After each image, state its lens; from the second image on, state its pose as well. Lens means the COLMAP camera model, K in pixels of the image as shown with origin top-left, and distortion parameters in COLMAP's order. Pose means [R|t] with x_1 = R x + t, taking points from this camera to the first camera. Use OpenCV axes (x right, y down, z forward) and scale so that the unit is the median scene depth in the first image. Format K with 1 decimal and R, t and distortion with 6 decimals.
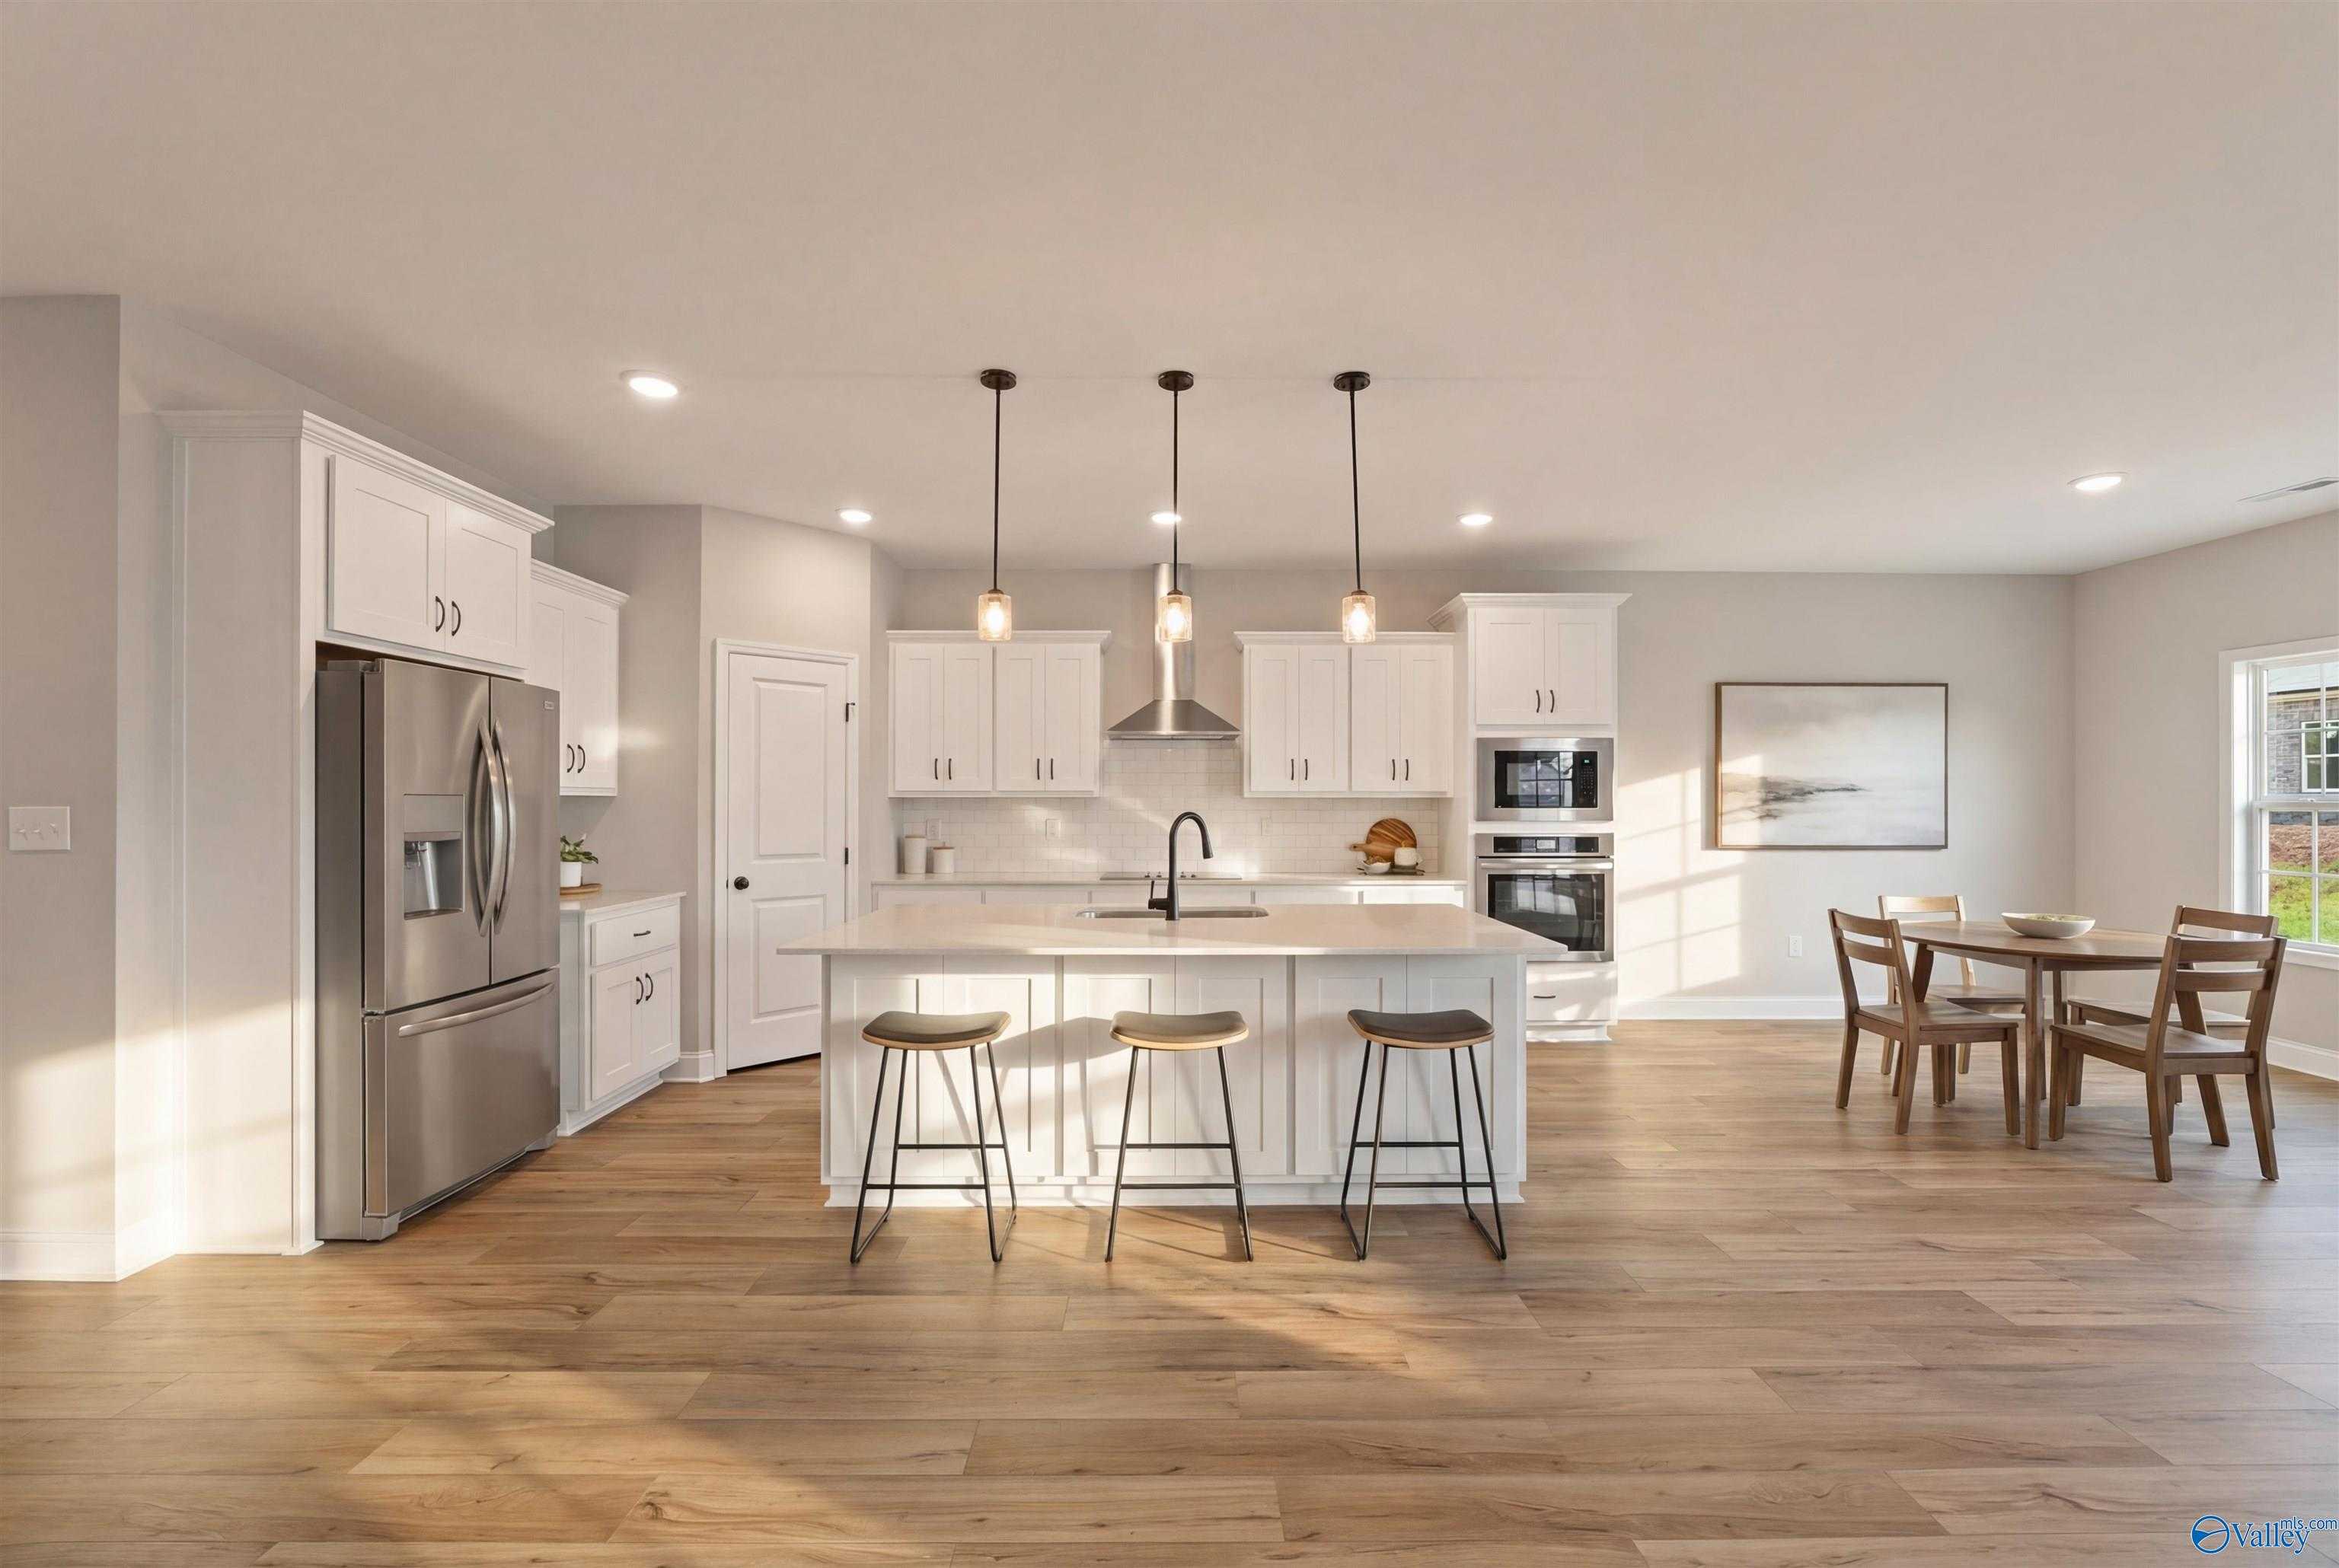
lens RADIAL K [[997.6, 0, 1177.8], [0, 997.6, 800.8], [0, 0, 1]] dist [-0.013237, -0.000418]
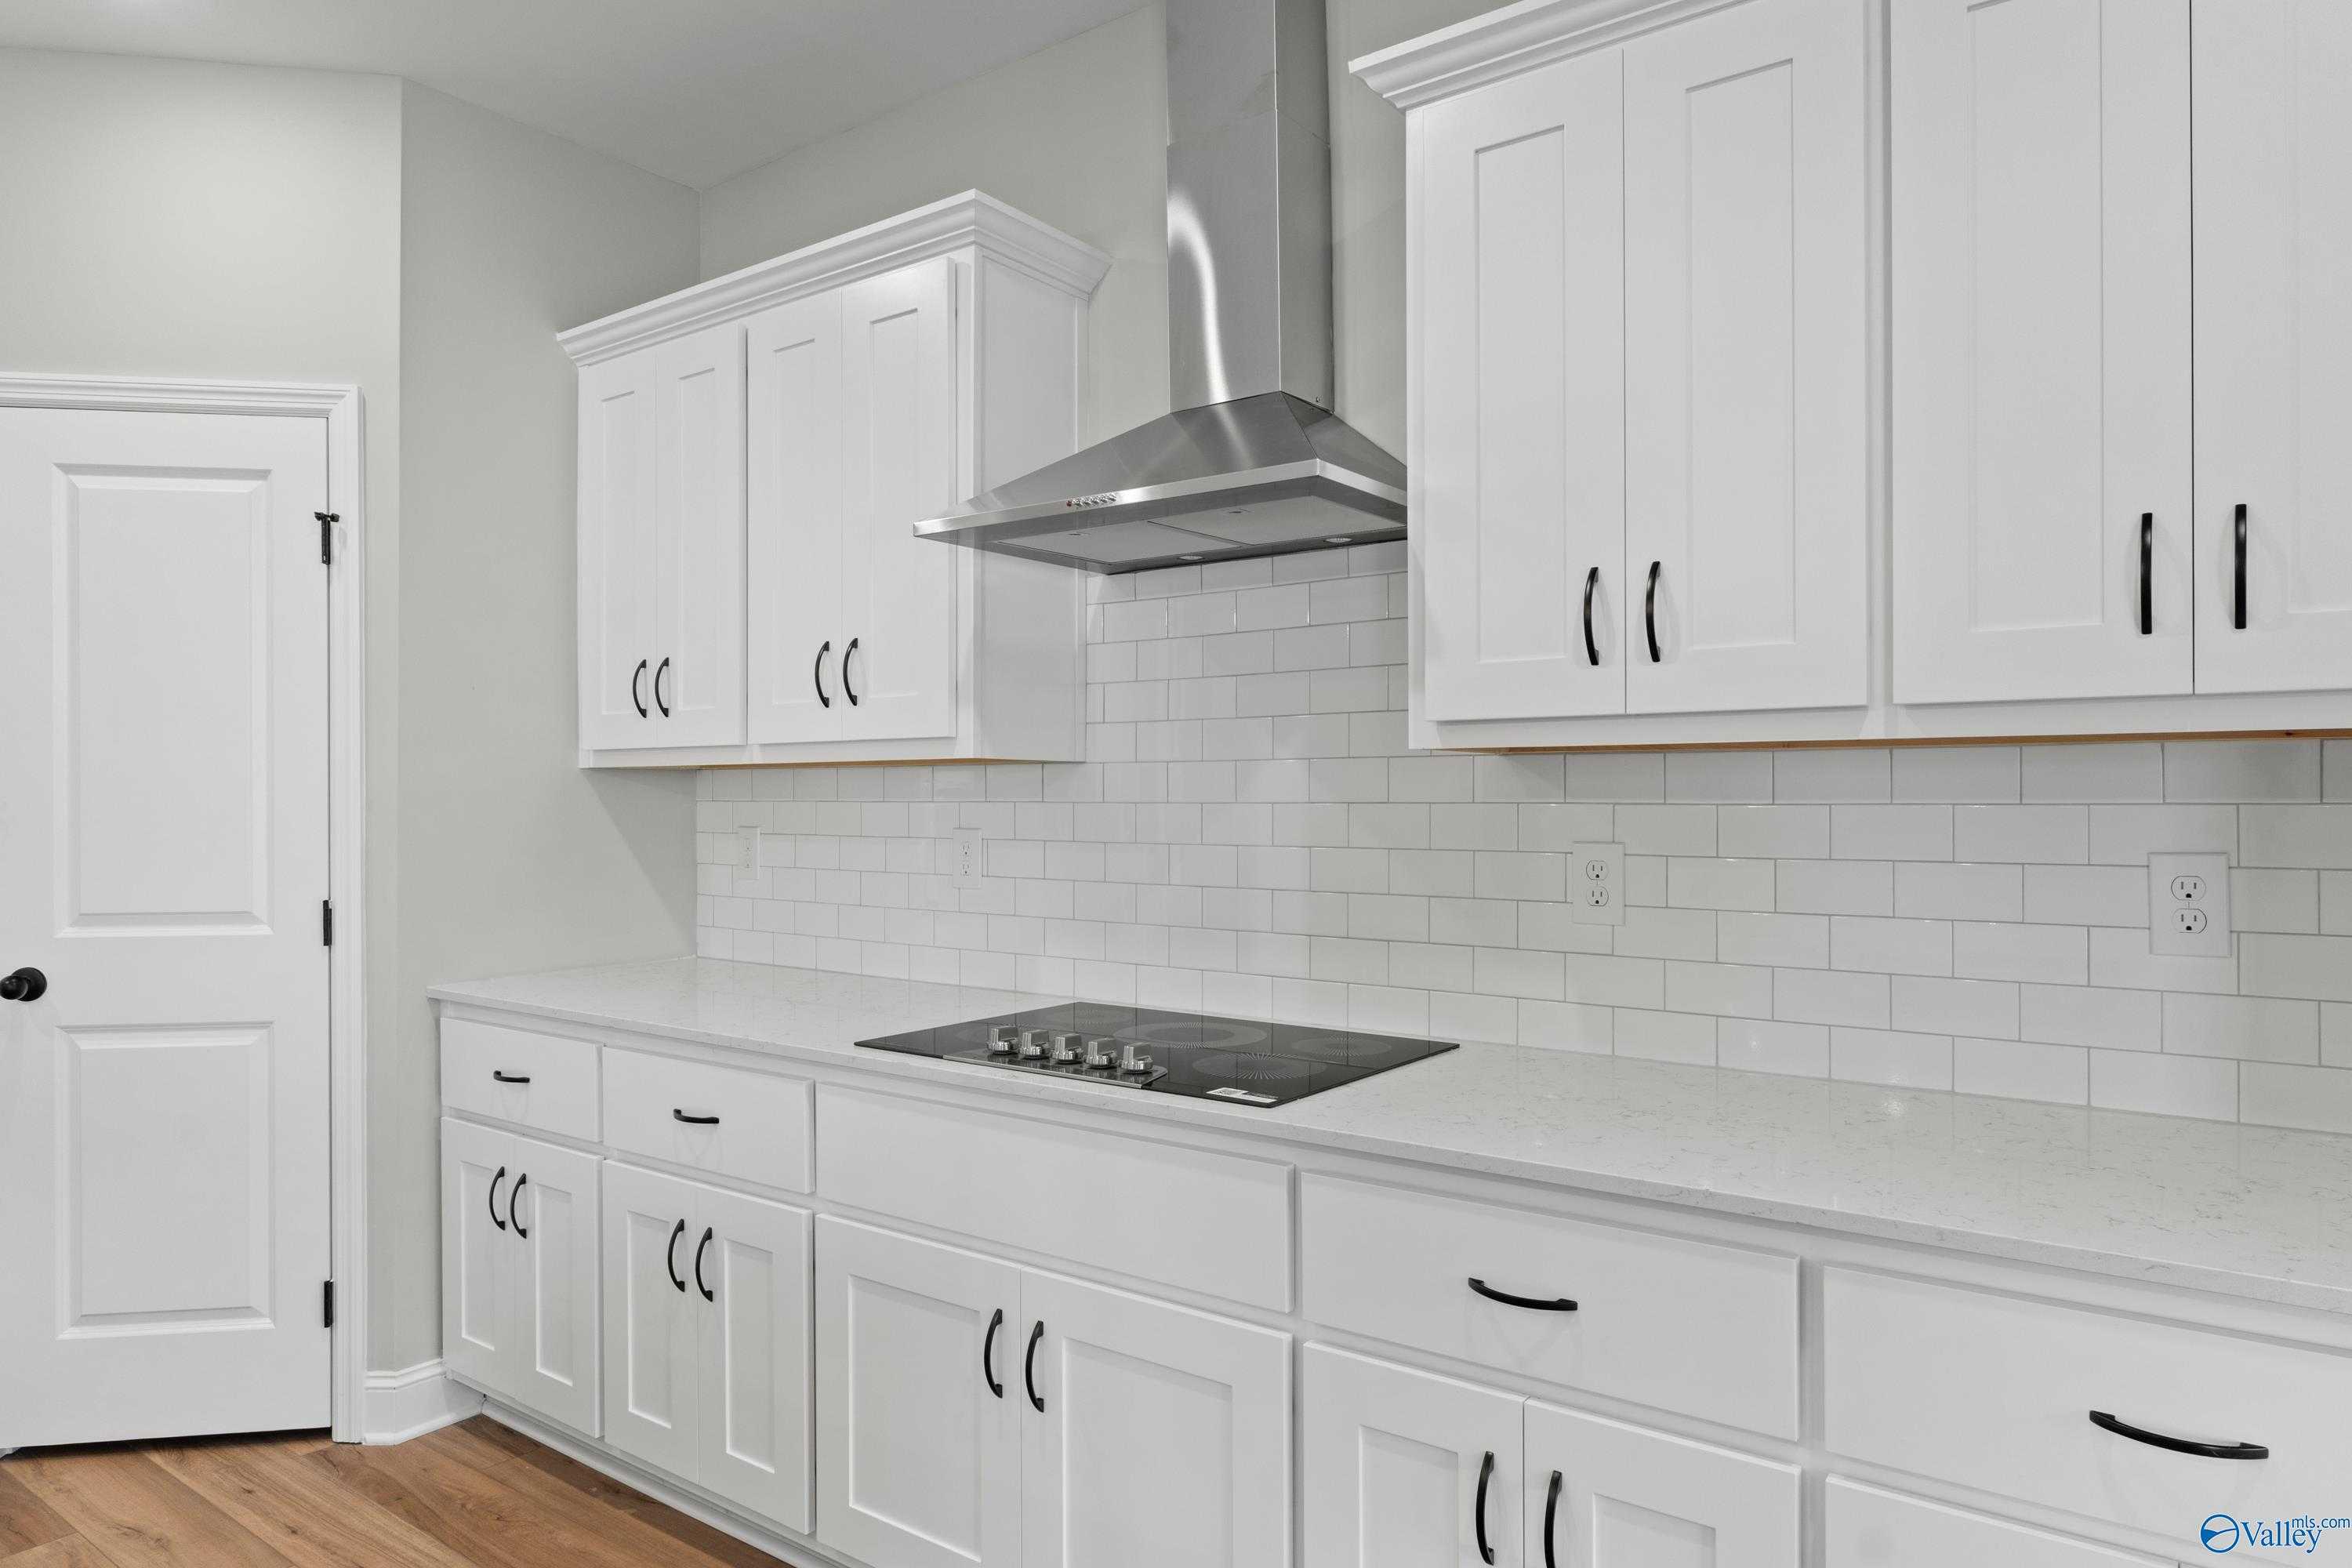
lens RADIAL K [[1458.6, 0, 1168.8], [0, 1458.6, 786.2], [0, 0, 1]] dist [0.001435, -0.000263]
pose [[0.806170, -0.004152, -0.591670, 0.245859], [0.008008, 0.999960, 0.003894, 0.004252], [0.591630, -0.007877, 0.806171, 0.720030]]
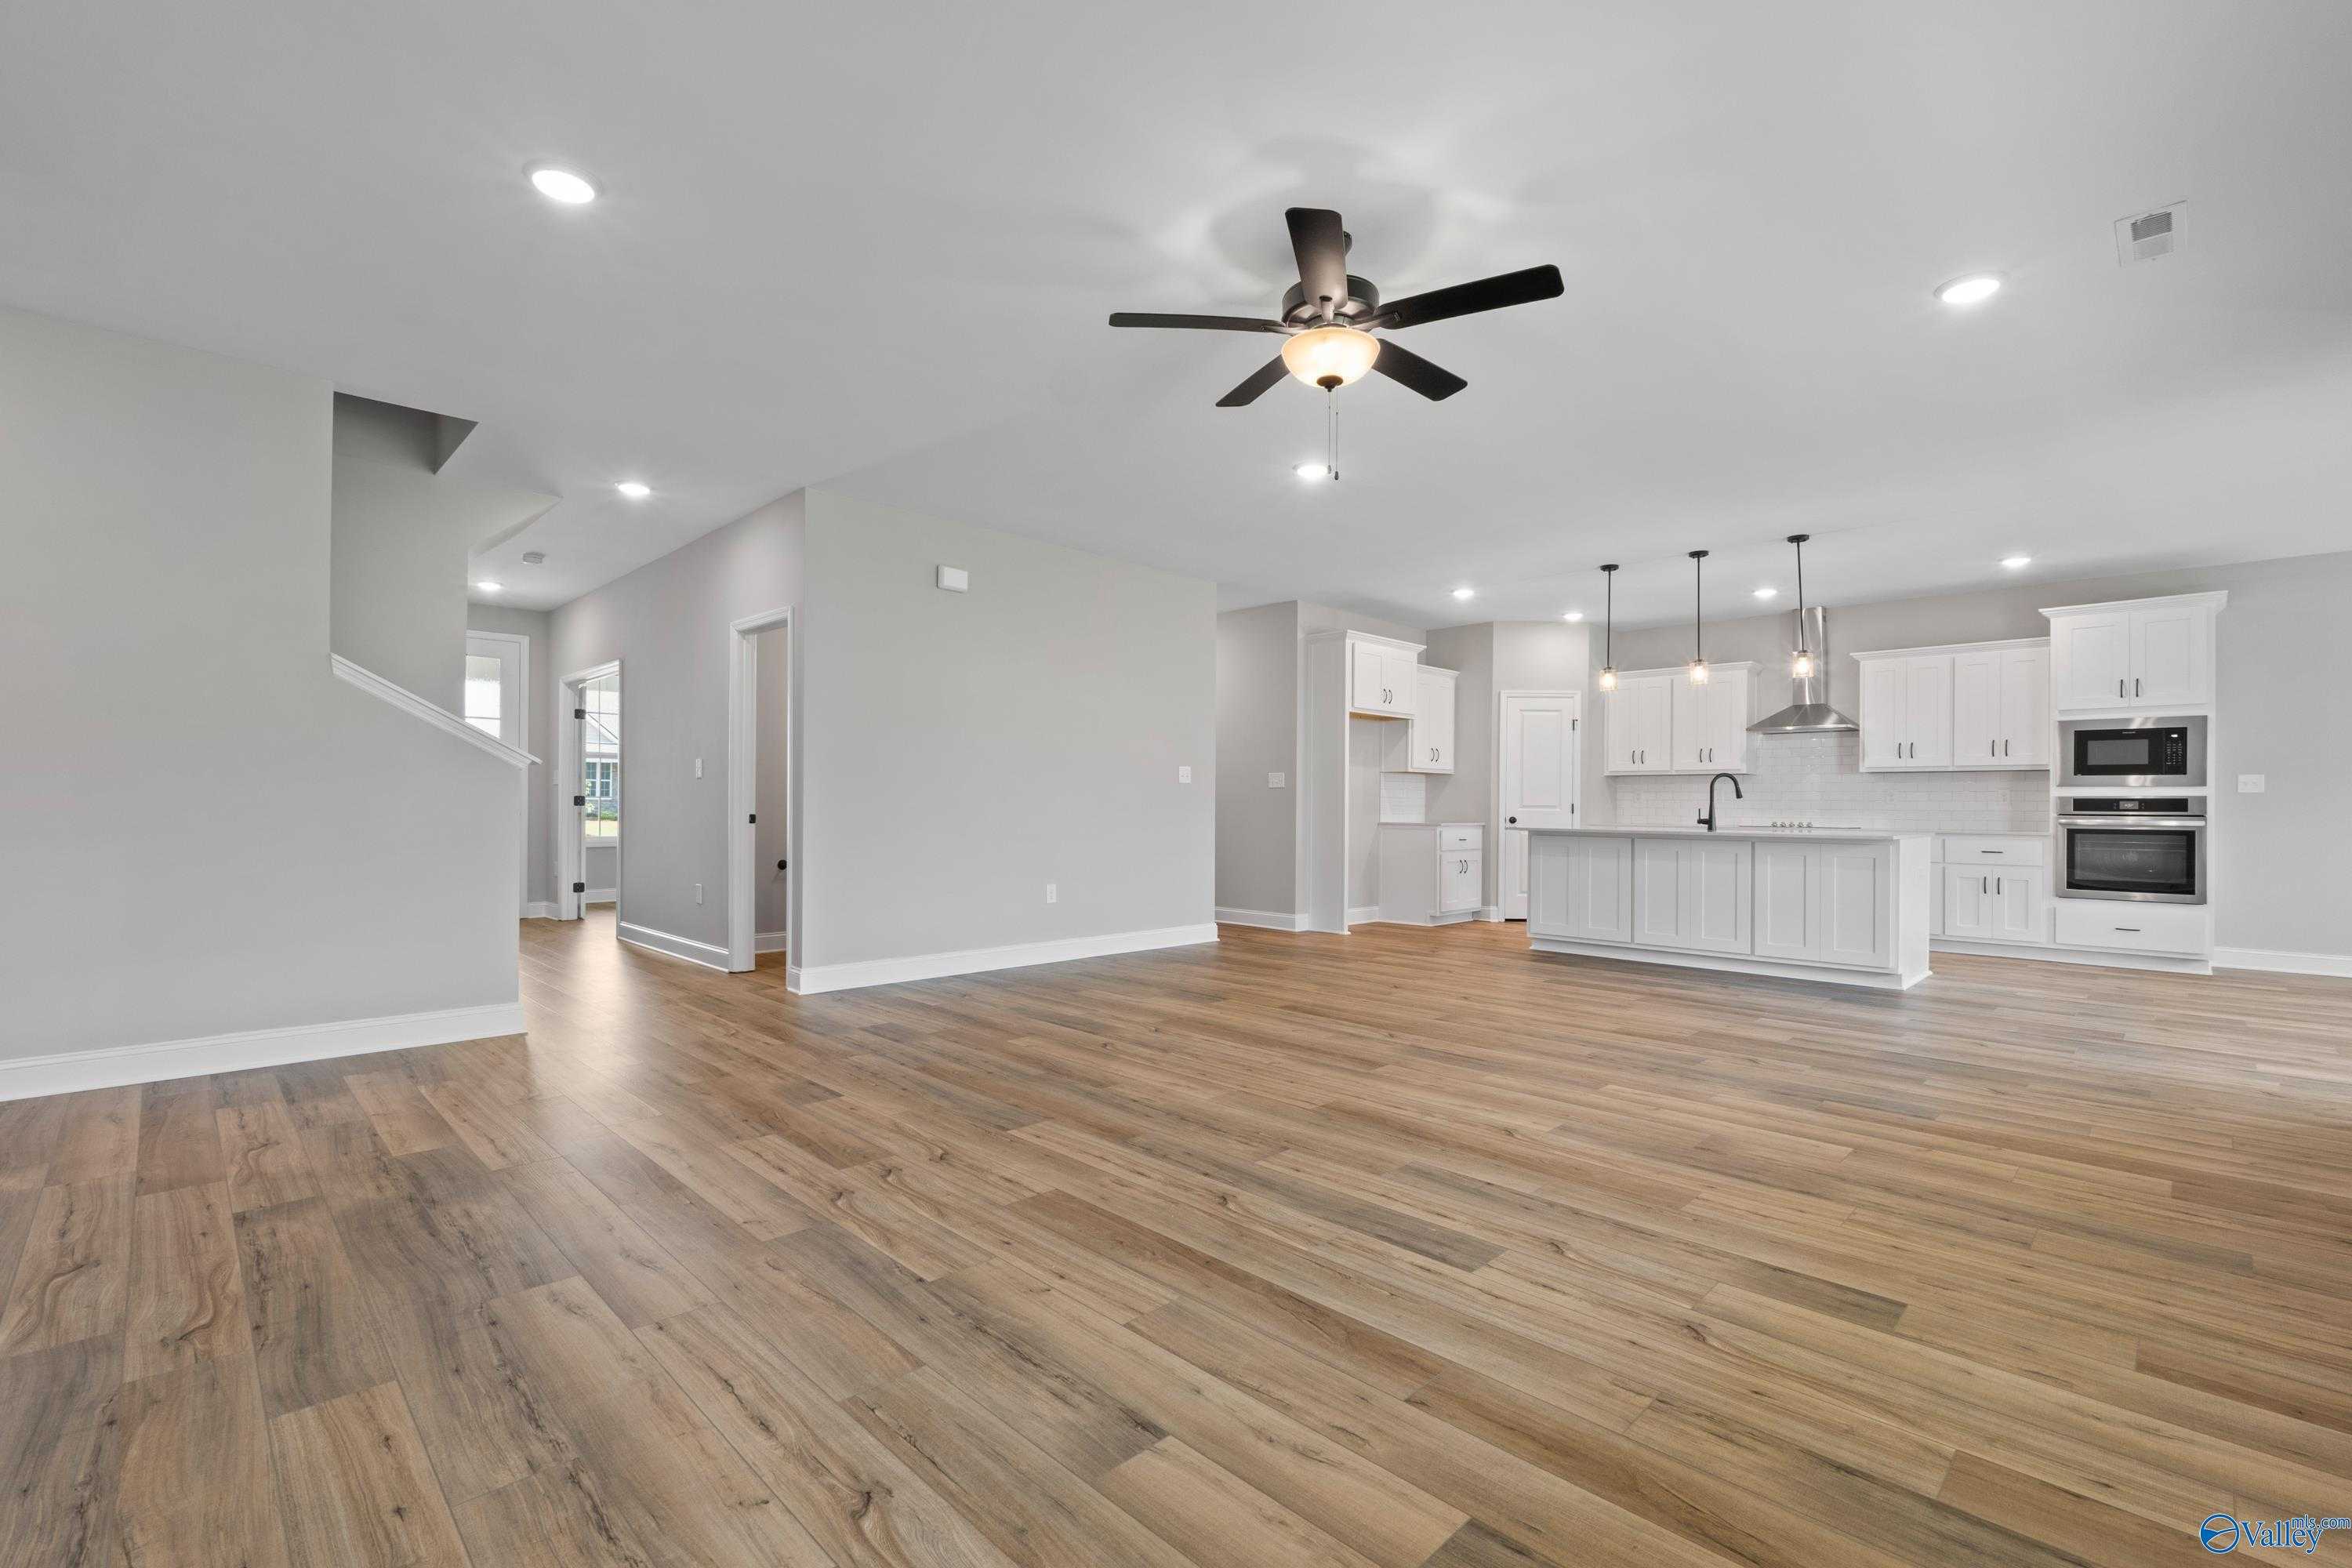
lens RADIAL K [[1003.3, 0, 1184.3], [0, 1003.3, 800.9], [0, 0, 1]] dist [-0.013237, -0.000418]
pose [[0.713118, 0.004721, -0.701028, 0.396110], [-0.003333, 0.999989, 0.003344, 0.038658], [0.701036, -0.000048, 0.713126, -0.695996]]
